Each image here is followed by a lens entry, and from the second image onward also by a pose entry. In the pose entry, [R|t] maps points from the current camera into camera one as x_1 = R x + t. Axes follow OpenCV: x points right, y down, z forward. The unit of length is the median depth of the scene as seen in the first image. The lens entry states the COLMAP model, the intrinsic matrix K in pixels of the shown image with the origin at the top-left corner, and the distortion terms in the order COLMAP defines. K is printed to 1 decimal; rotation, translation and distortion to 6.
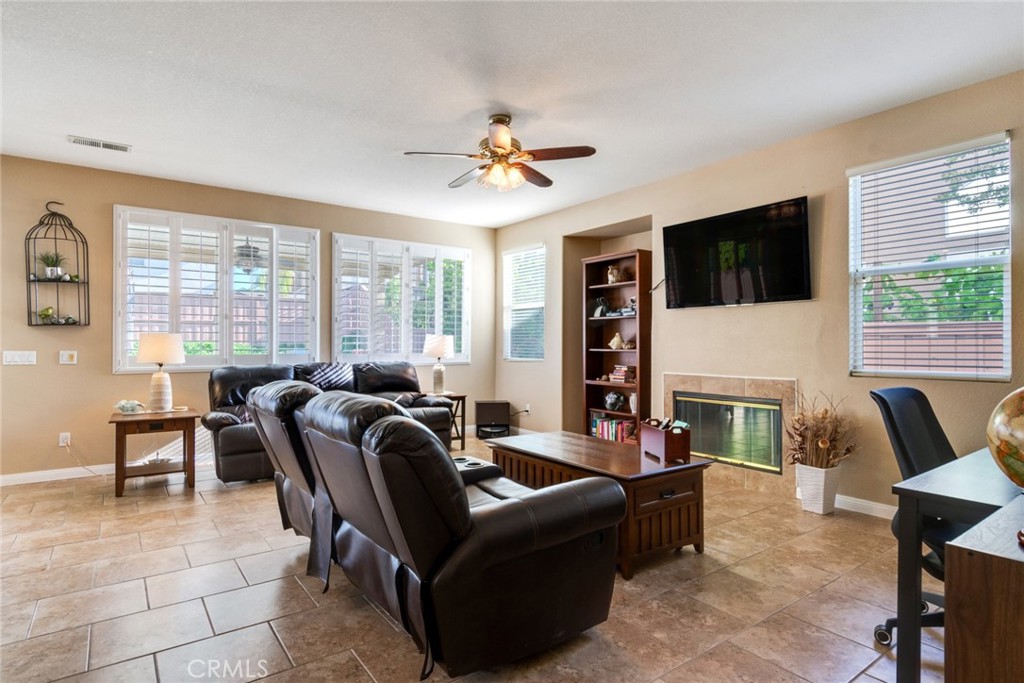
lens RADIAL K [[540.2, 0, 512.0], [0, 540.2, 341.5], [0, 0, 1]] dist [0.002595, 0.000085]
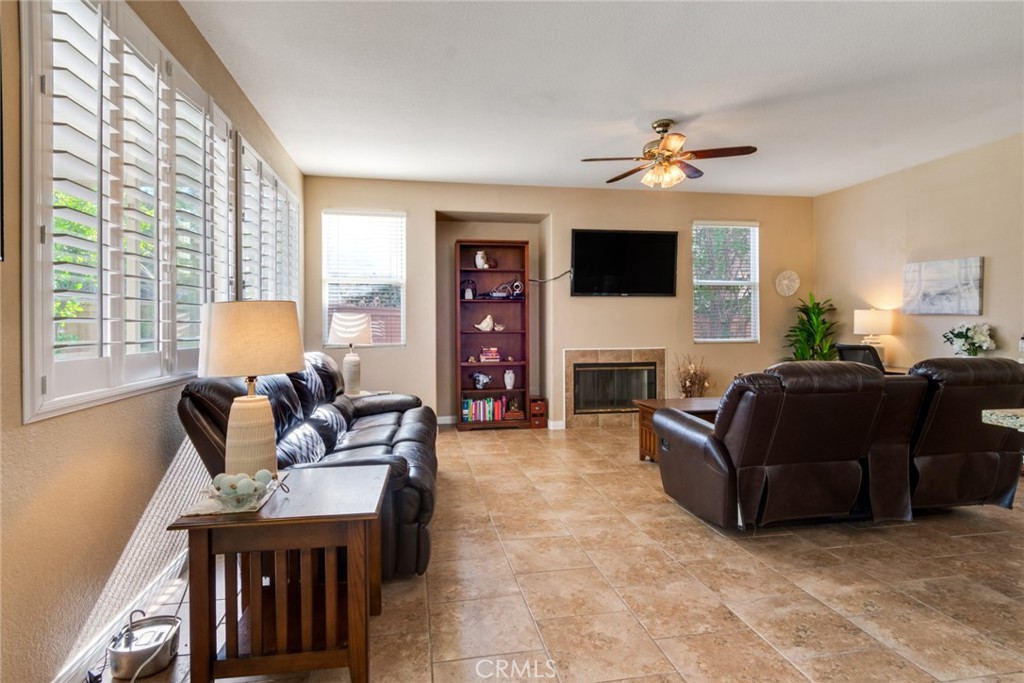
lens RADIAL K [[542.8, 0, 511.9], [0, 542.8, 325.2], [0, 0, 1]] dist [0.001228, 0.000139]
pose [[0.435235, -0.000042, 0.900317, -0.859900], [0.000572, 1.000000, -0.000230, 0.004457], [-0.900316, 0.000615, 0.435235, 0.583421]]
